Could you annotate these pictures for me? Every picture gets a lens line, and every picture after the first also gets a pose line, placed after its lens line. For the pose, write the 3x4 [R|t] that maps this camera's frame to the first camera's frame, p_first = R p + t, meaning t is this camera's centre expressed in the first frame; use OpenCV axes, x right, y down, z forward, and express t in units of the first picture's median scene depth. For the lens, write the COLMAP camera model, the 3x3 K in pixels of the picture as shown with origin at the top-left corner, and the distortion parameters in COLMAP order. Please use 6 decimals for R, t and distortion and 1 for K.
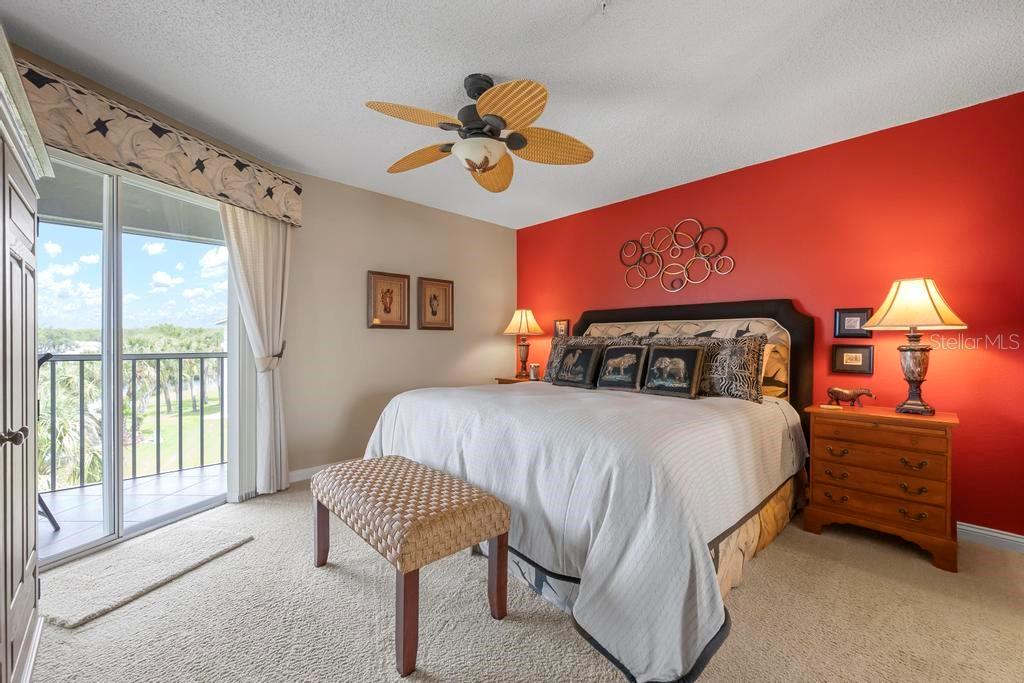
lens RADIAL K [[416.3, 0, 514.4], [0, 416.3, 341.3], [0, 0, 1]] dist [-0.000243, -0.000499]
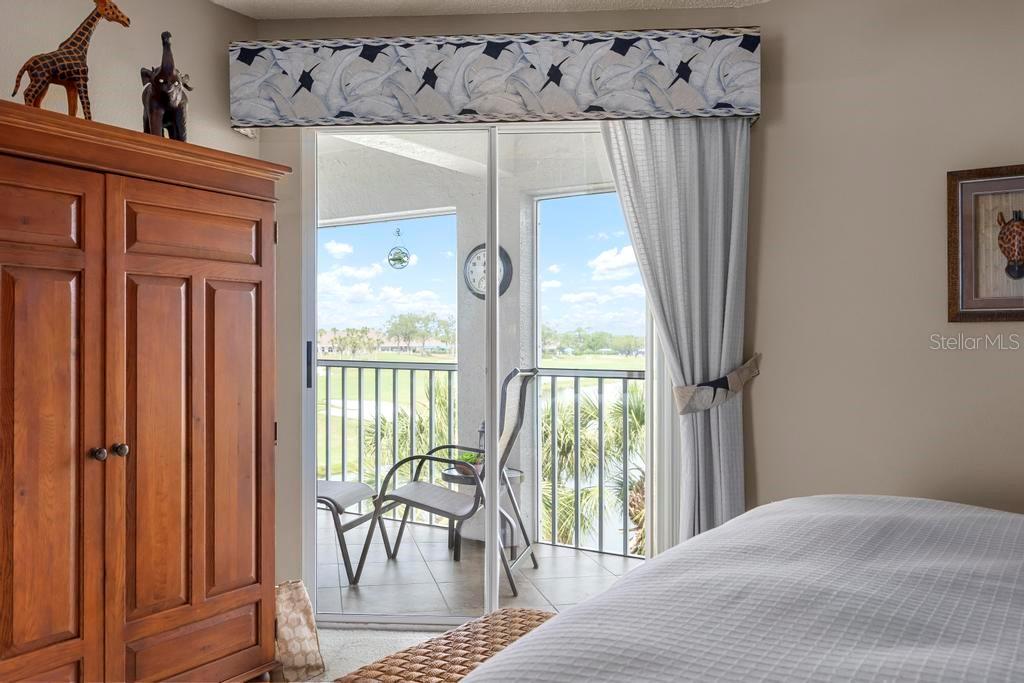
lens RADIAL K [[861.7, 0, 512.0], [0, 861.7, 341.5], [0, 0, 1]] dist [-0.004814, 0.002948]
pose [[0.233041, -0.005408, -0.972452, 0.448201], [-0.001099, 0.999982, -0.005824, -0.011329], [0.972466, 0.002426, 0.233031, 0.580938]]
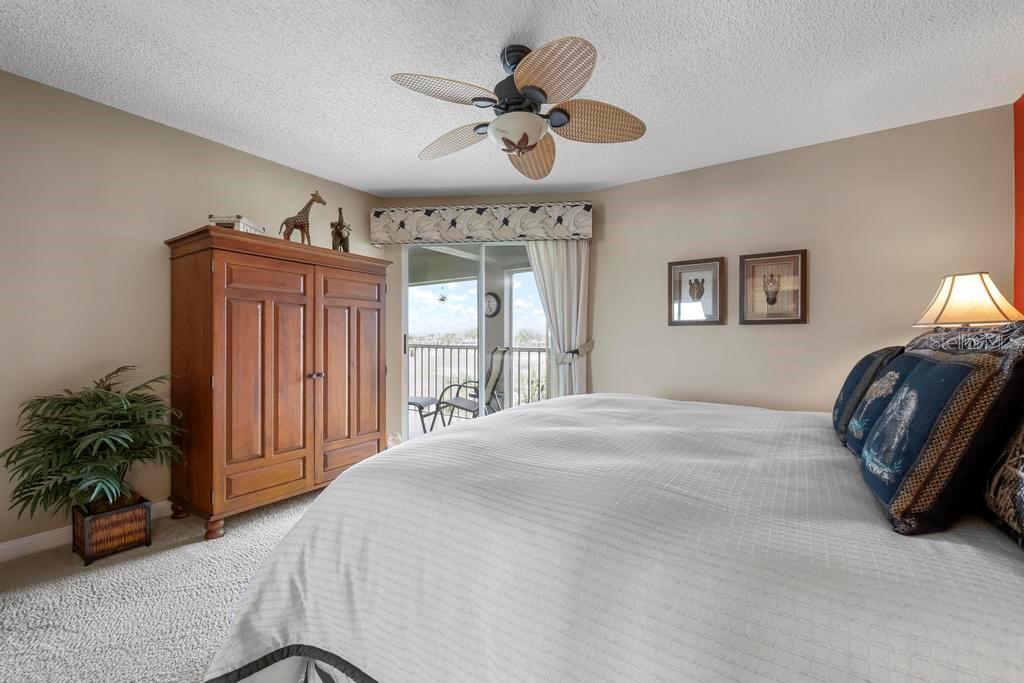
lens RADIAL K [[416.3, 0, 514.4], [0, 416.3, 341.3], [0, 0, 1]] dist [-0.000243, -0.000499]
pose [[0.209438, -0.000877, -0.977821, 0.646395], [-0.003050, 0.999994, -0.001550, 0.007315], [0.977817, 0.003307, 0.209434, 0.657377]]
